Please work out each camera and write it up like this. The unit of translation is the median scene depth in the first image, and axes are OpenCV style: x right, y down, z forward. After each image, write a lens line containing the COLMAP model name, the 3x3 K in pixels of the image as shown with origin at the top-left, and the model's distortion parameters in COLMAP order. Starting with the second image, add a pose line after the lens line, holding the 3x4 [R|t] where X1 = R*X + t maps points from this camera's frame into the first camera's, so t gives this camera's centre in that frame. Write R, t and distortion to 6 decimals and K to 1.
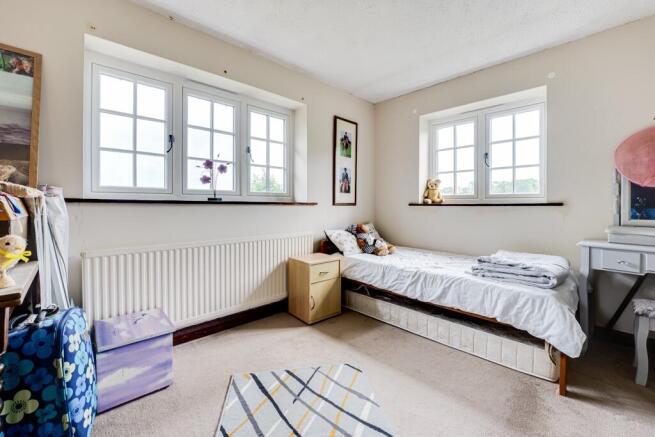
lens RADIAL K [[277.0, 0, 327.2], [0, 277.0, 198.1], [0, 0, 1]] dist [-0.000240, 0.000059]
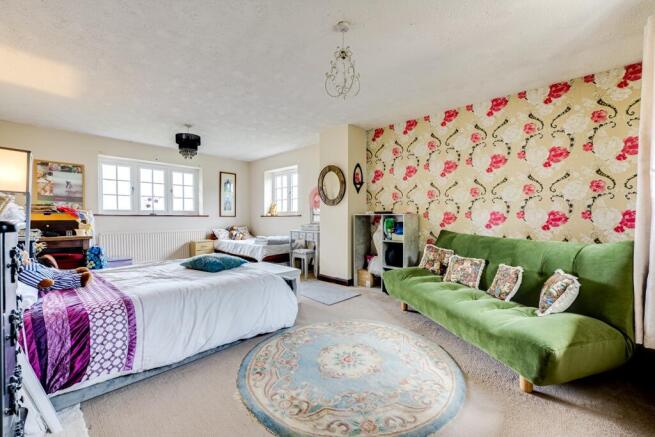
lens RADIAL K [[280.1, 0, 327.5], [0, 280.1, 218.5], [0, 0, 1]] dist [-0.001224, -0.000138]
pose [[0.998952, -0.004013, 0.045591, 0.844646], [0.002775, 0.999627, 0.027186, -0.017411], [-0.045683, -0.027031, 0.998590, -1.256818]]
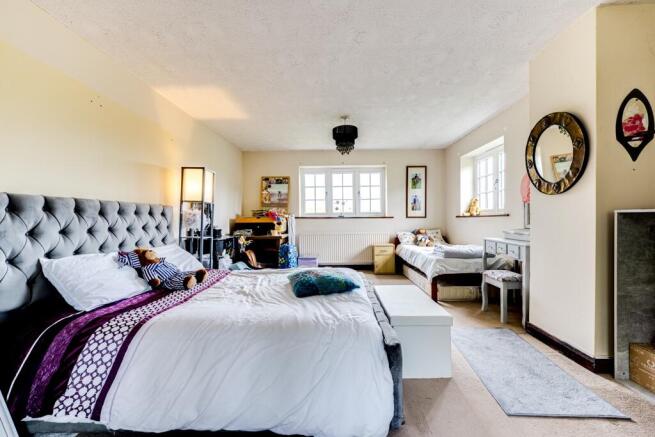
lens RADIAL K [[264.4, 0, 327.8], [0, 264.4, 221.3], [0, 0, 1]] dist [0.000538, 0.000243]
pose [[0.694840, -0.004621, -0.719149, 1.046832], [0.029088, 0.999342, 0.021683, -0.005530], [0.718576, -0.035985, 0.694517, -0.612185]]
